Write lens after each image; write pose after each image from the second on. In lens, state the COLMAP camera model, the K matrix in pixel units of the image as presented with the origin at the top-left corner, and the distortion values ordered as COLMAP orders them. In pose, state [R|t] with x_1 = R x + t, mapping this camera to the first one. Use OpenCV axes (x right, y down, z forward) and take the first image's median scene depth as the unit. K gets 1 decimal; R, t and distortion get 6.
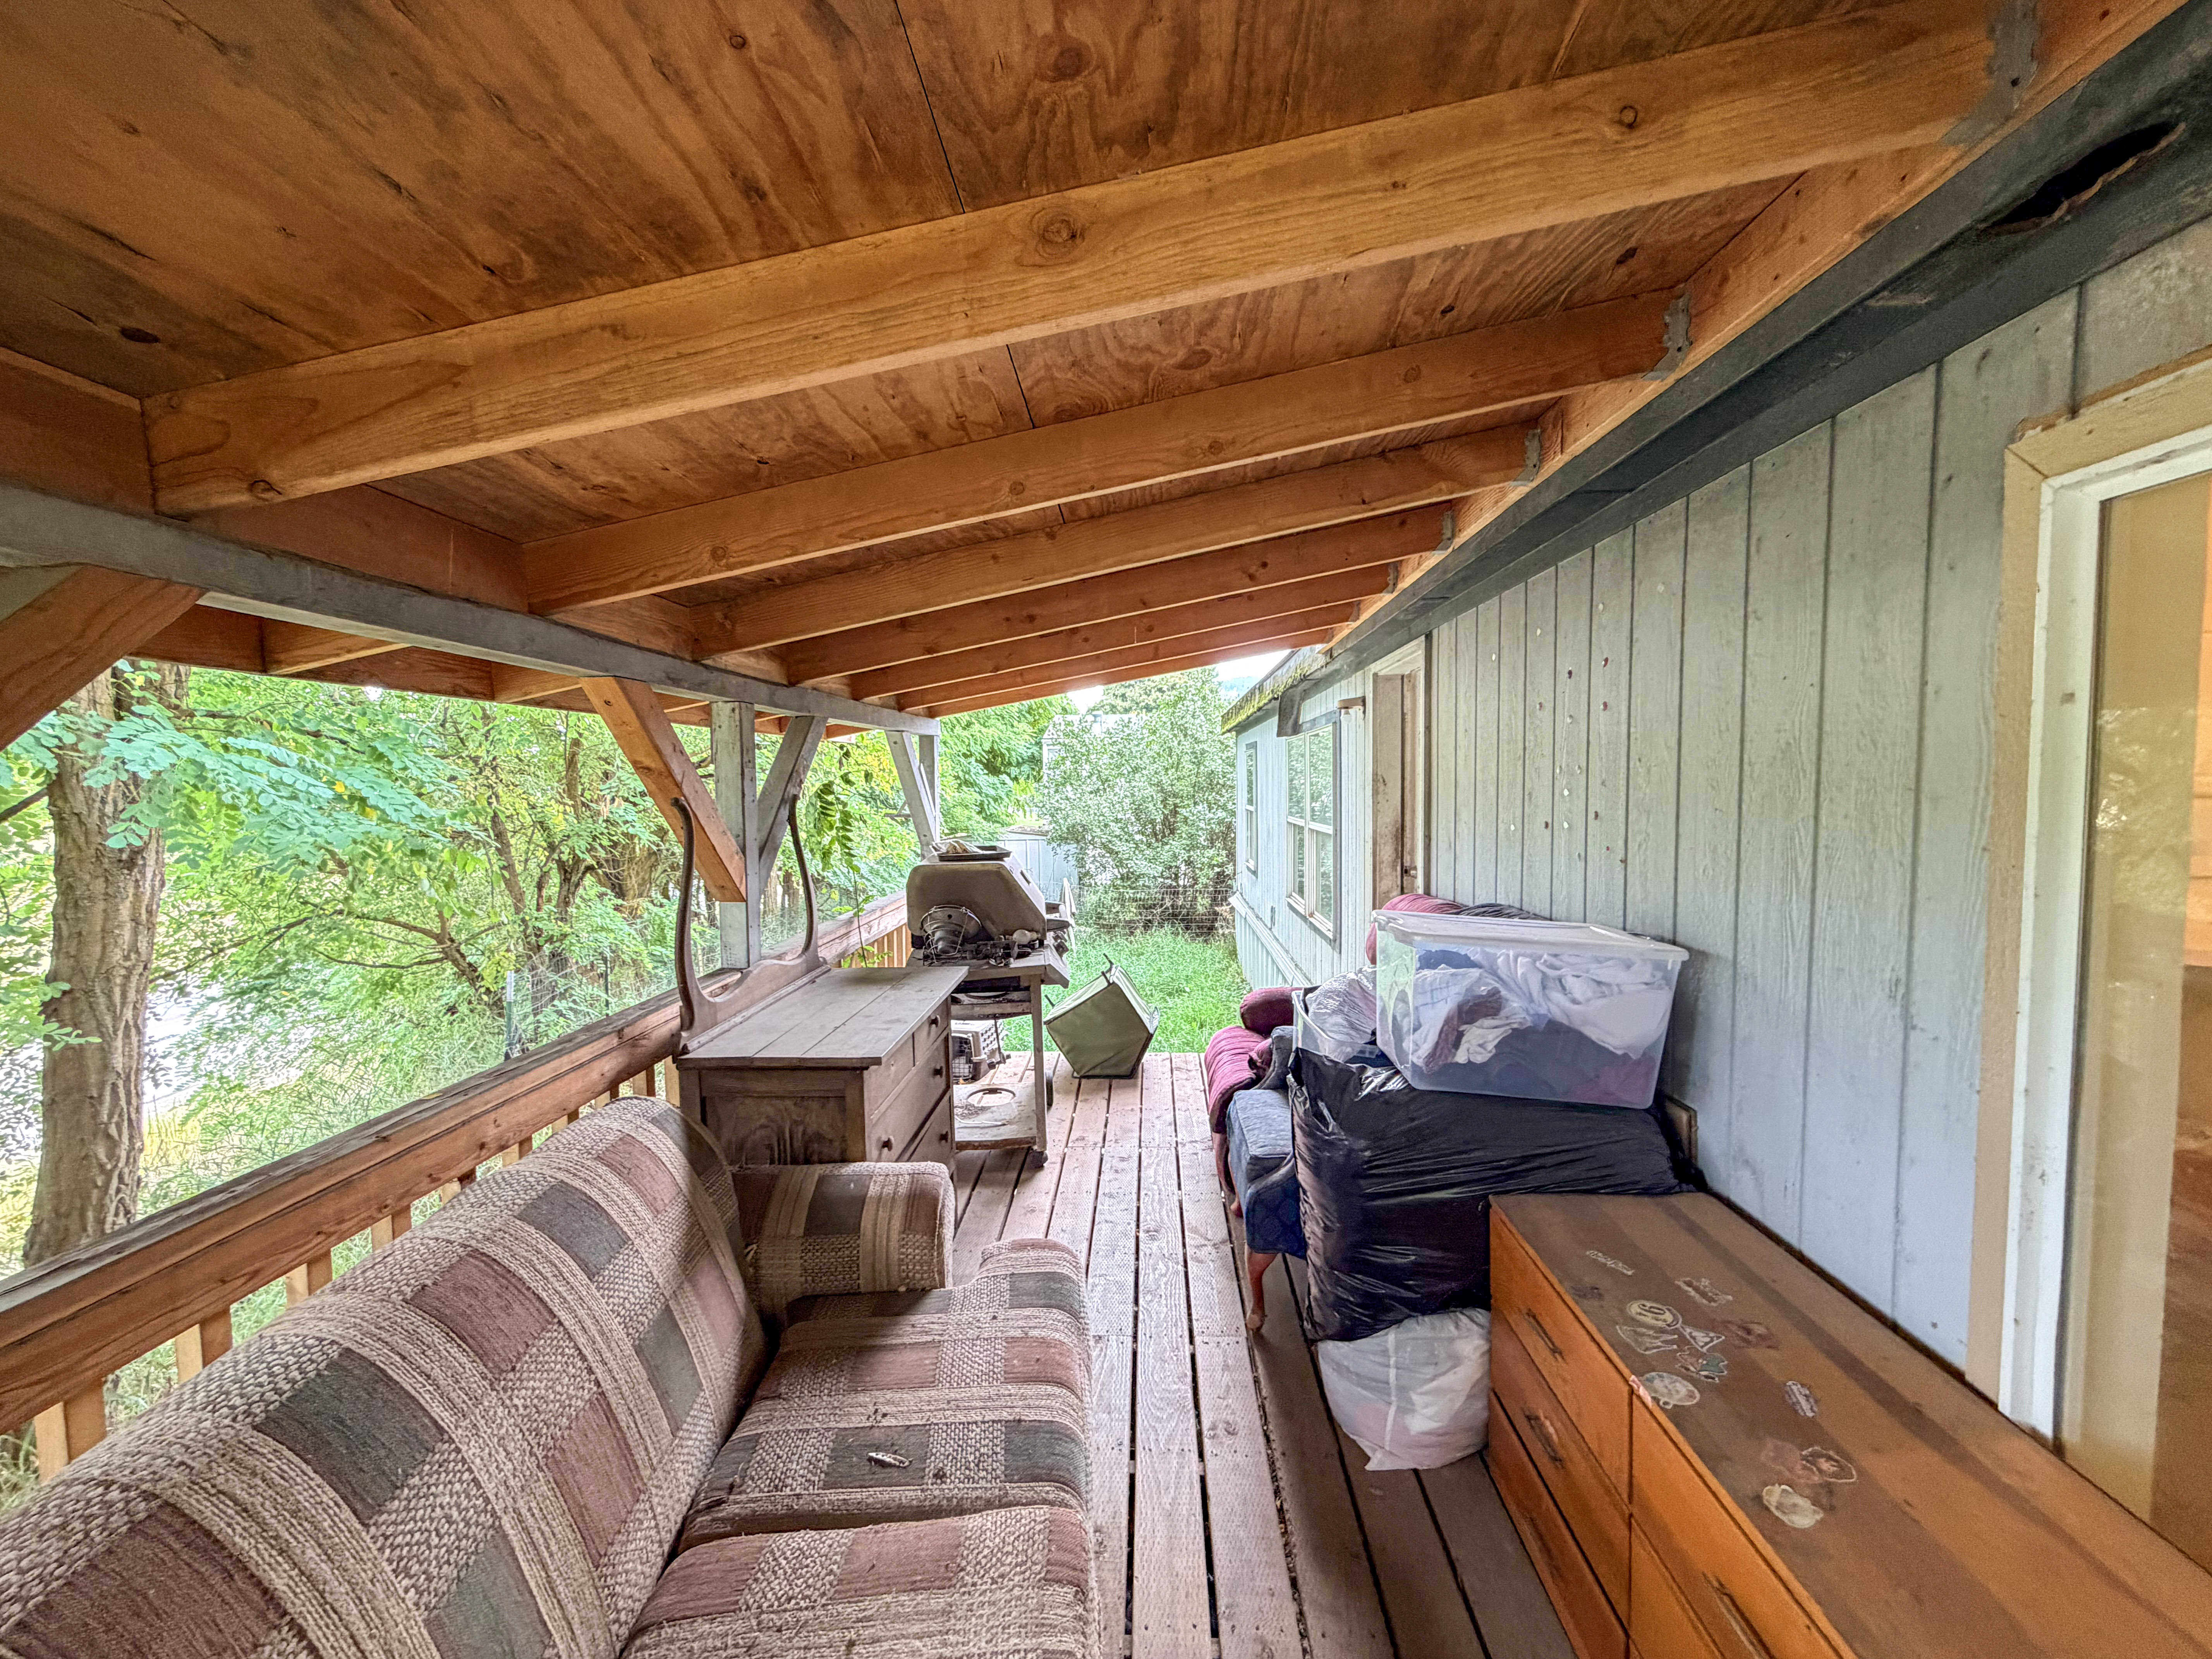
lens RADIAL K [[892.9, 0, 1106.9], [0, 892.9, 834.7], [0, 0, 1]] dist [-0.000779, 0.000148]
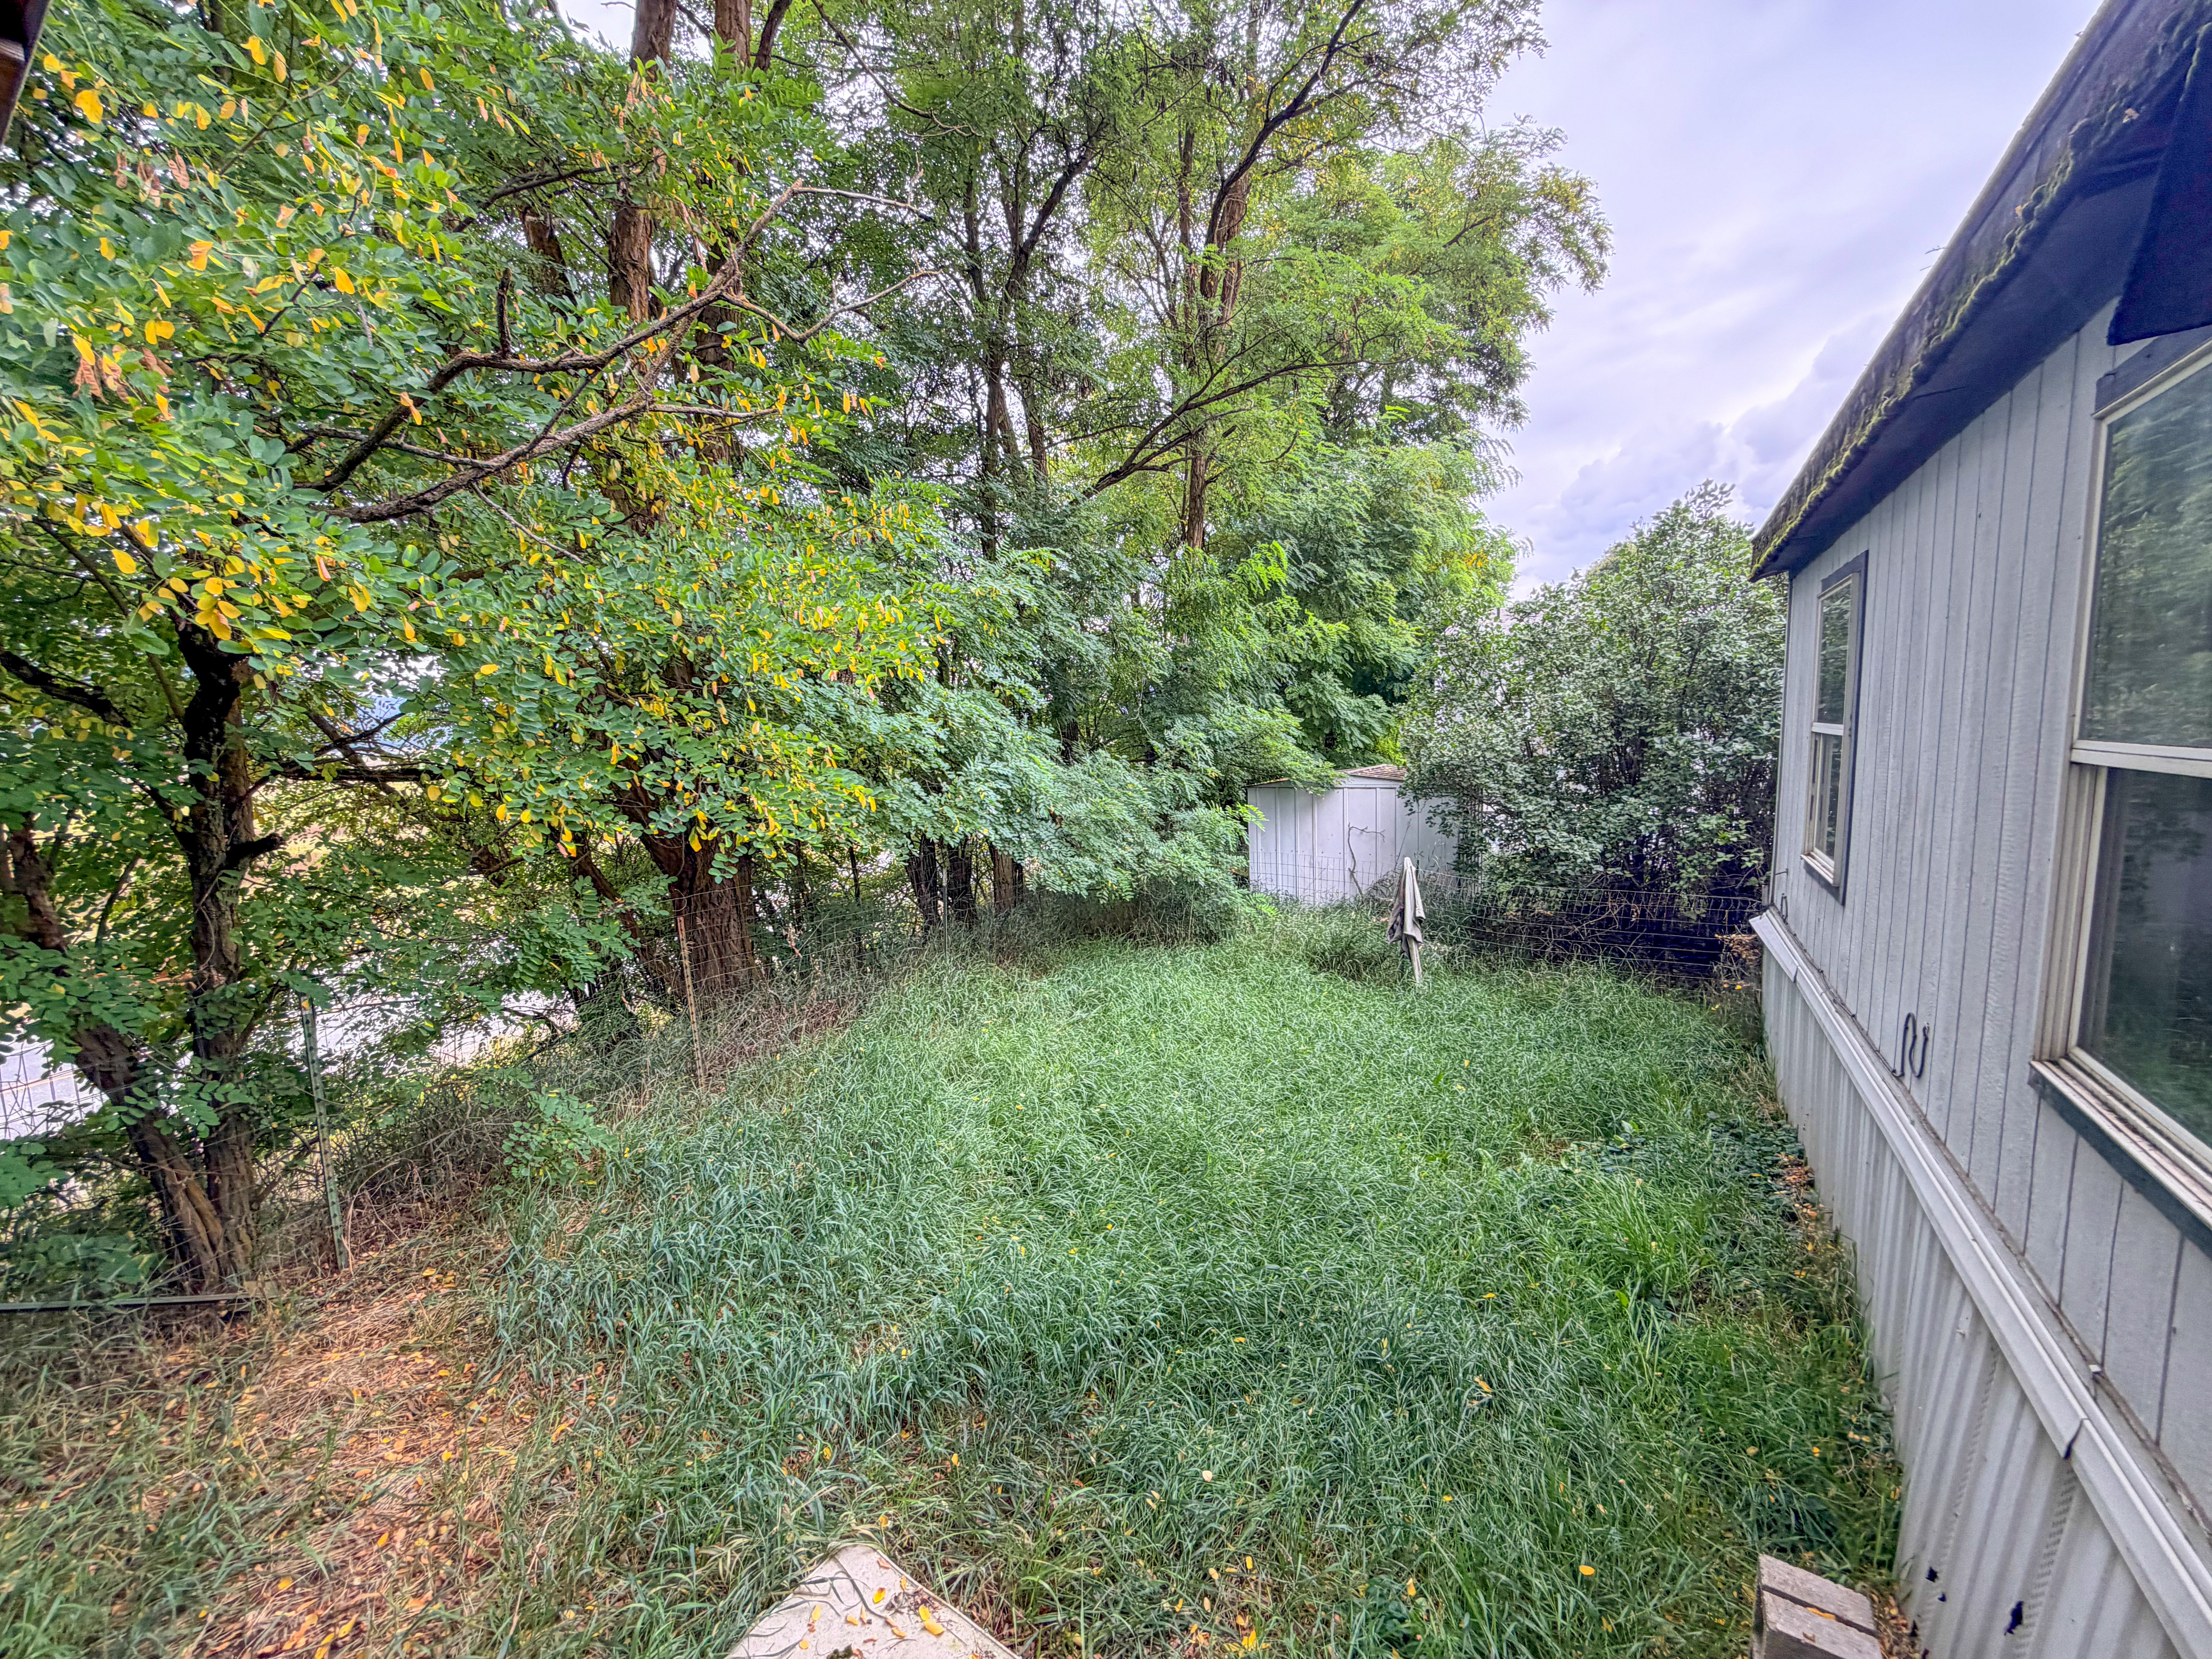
lens RADIAL K [[892.9, 0, 1077.2], [0, 892.9, 832.0], [0, 0, 1]] dist [-0.000779, 0.000148]
pose [[0.871656, 0.047113, -0.487849, 0.115571], [-0.014267, 0.997386, 0.070830, -0.012037], [0.489911, -0.054779, 0.870050, 0.886644]]
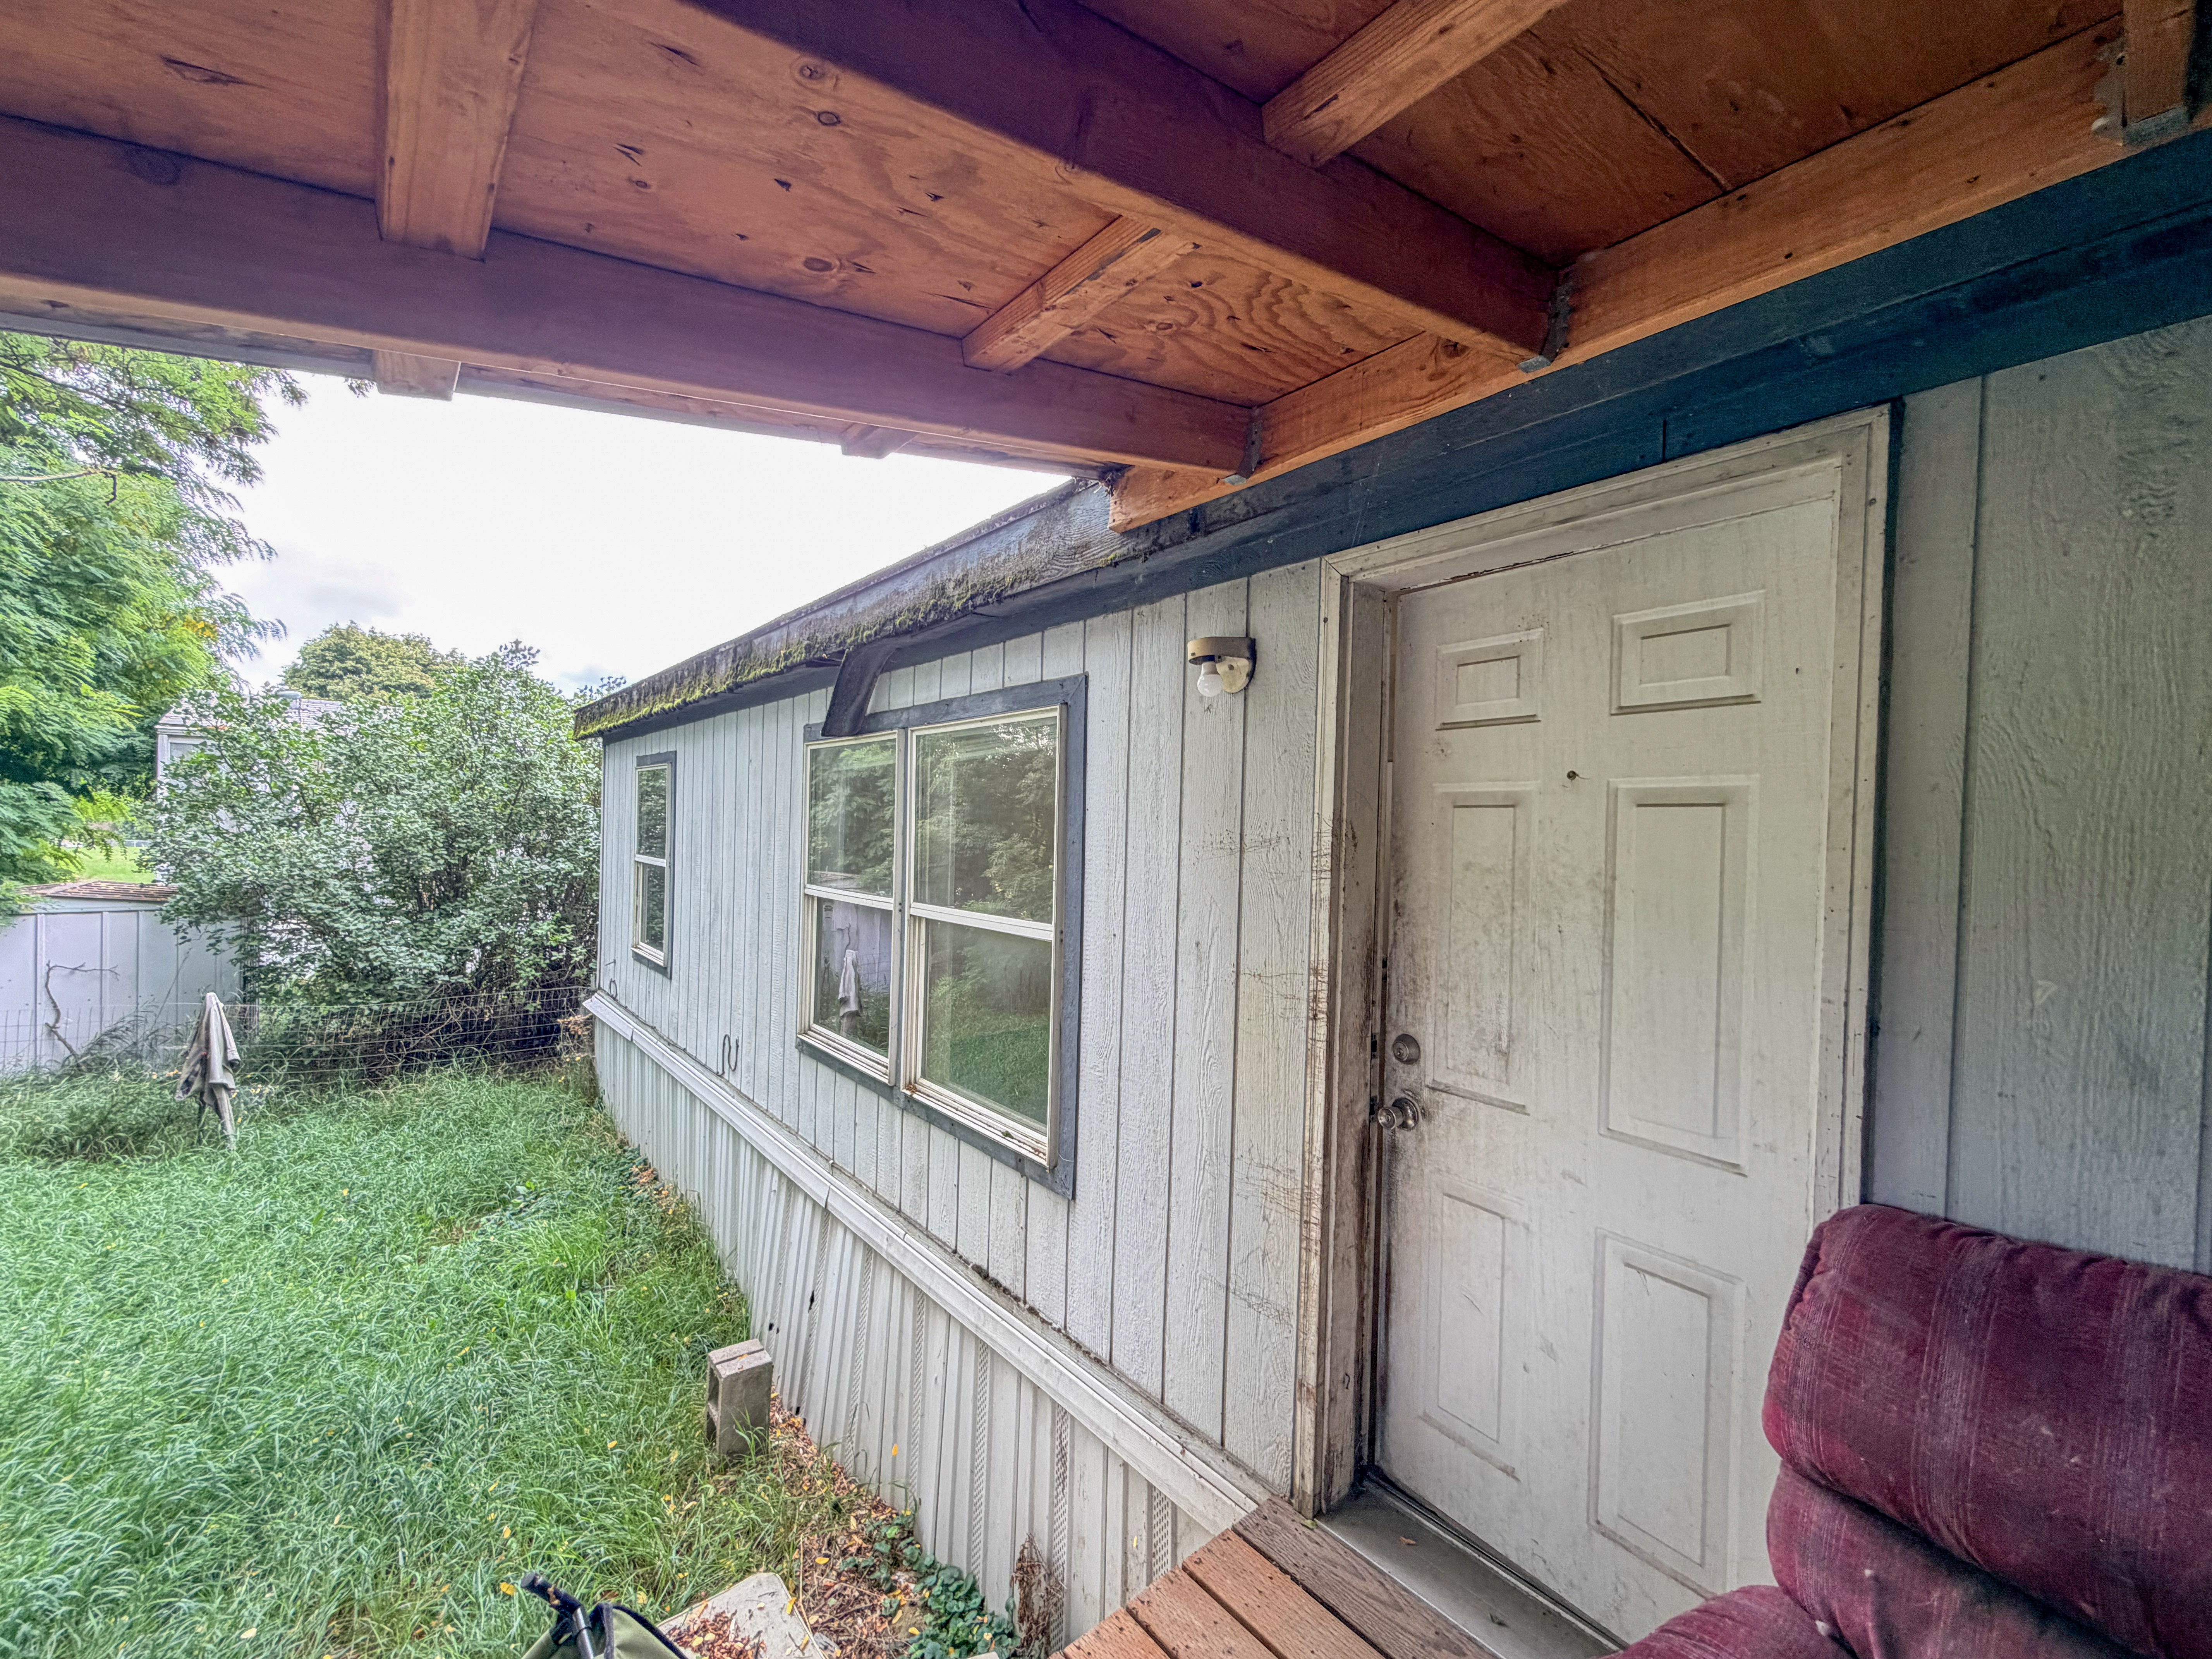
lens RADIAL K [[892.9, 0, 1120.5], [0, 892.9, 827.7], [0, 0, 1]] dist [-0.000779, 0.000148]
pose [[0.729631, 0.034453, 0.682973, -0.042301], [0.002977, 0.998561, -0.053553, -0.034864], [-0.683835, 0.041108, 0.728478, 0.637772]]
